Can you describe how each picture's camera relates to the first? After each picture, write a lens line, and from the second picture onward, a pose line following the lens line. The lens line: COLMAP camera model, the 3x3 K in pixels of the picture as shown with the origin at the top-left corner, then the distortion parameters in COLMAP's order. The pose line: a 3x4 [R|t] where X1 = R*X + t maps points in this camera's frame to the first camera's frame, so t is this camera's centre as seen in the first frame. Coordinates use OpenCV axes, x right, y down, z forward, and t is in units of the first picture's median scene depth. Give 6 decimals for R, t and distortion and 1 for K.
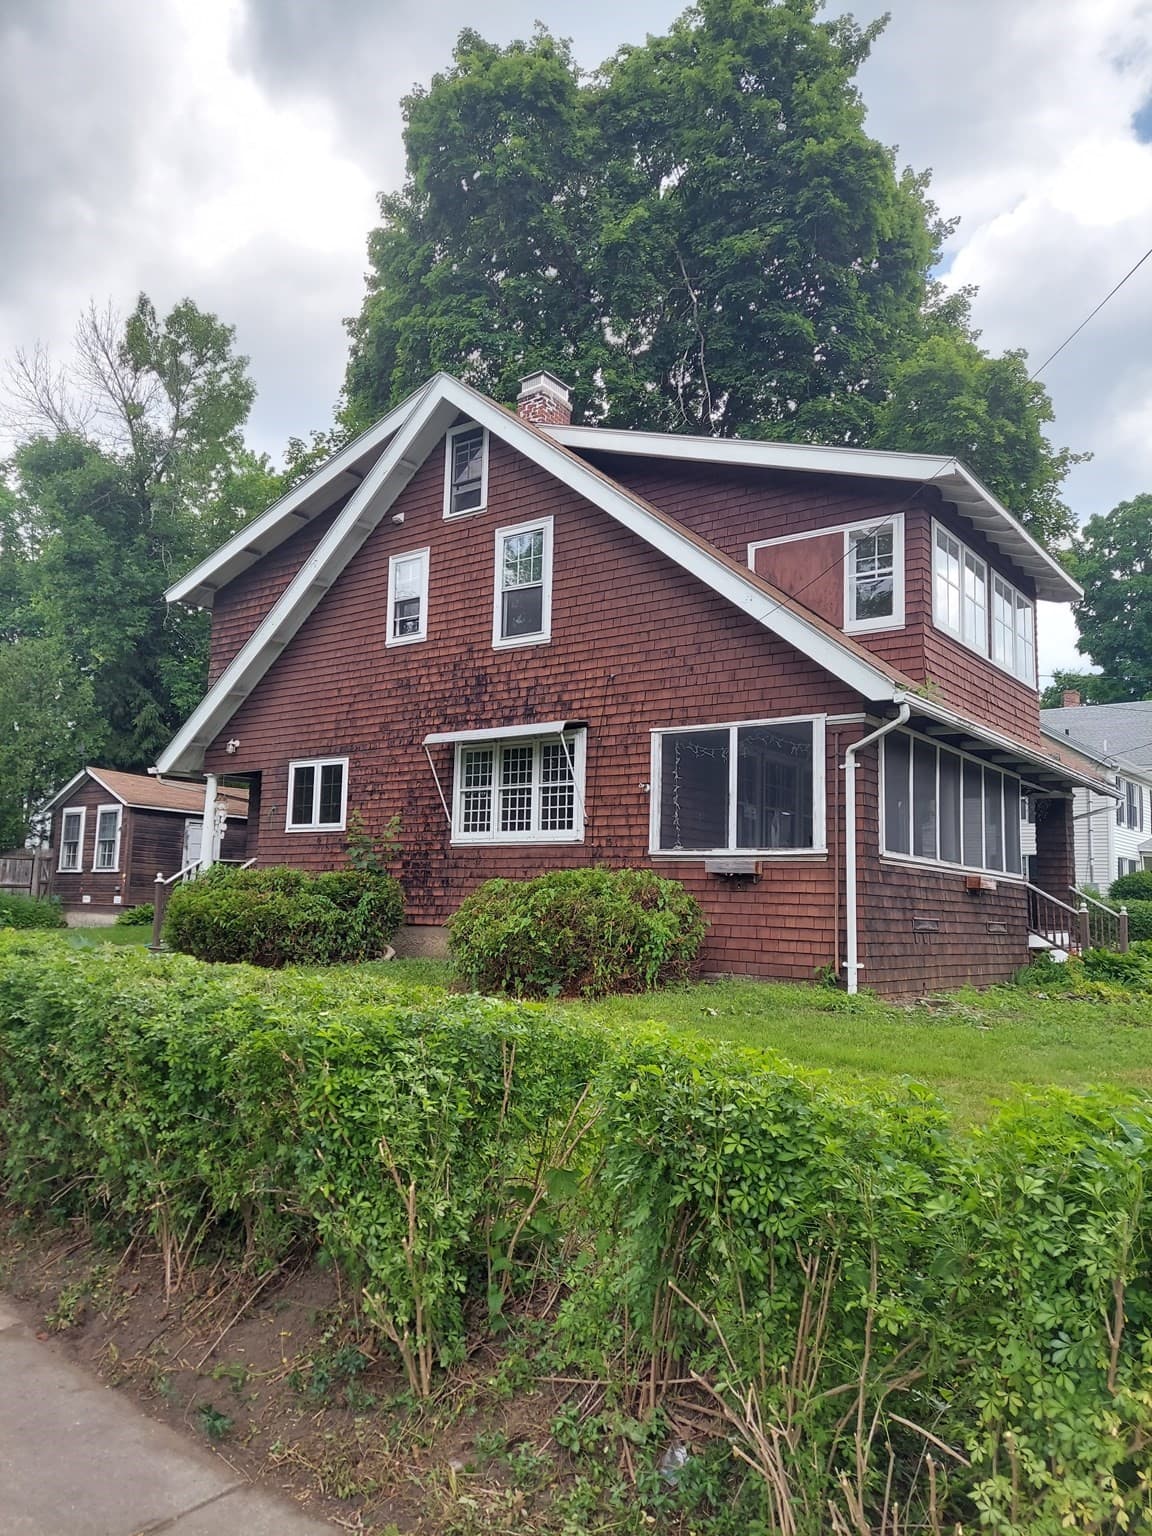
lens RADIAL K [[1120.2, 0, 540.5], [0, 1120.2, 774.9], [0, 0, 1]] dist [0.114633, -0.132101]
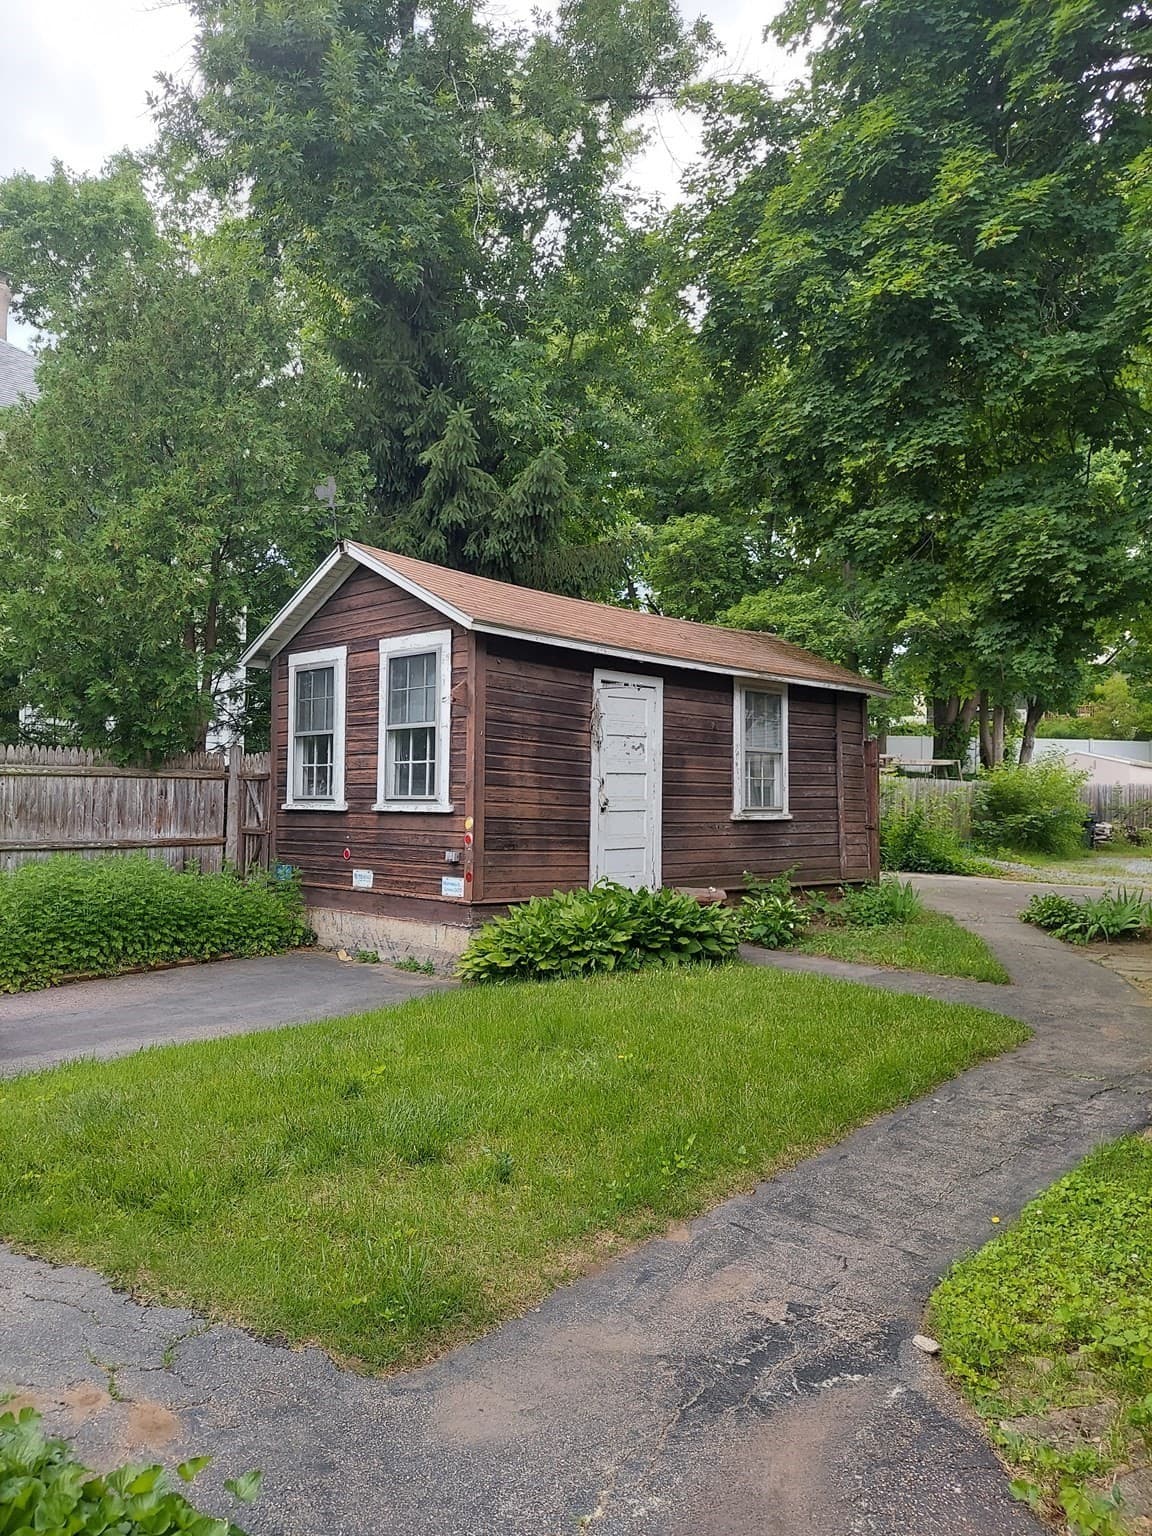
lens RADIAL K [[1120.2, 0, 540.5], [0, 1120.2, 774.9], [0, 0, 1]] dist [0.114633, -0.132101]
pose [[0.992322, -0.014946, -0.122775, -0.286081], [0.025654, 0.995956, 0.086106, 0.040856], [0.120992, -0.088595, 0.988692, 0.617941]]
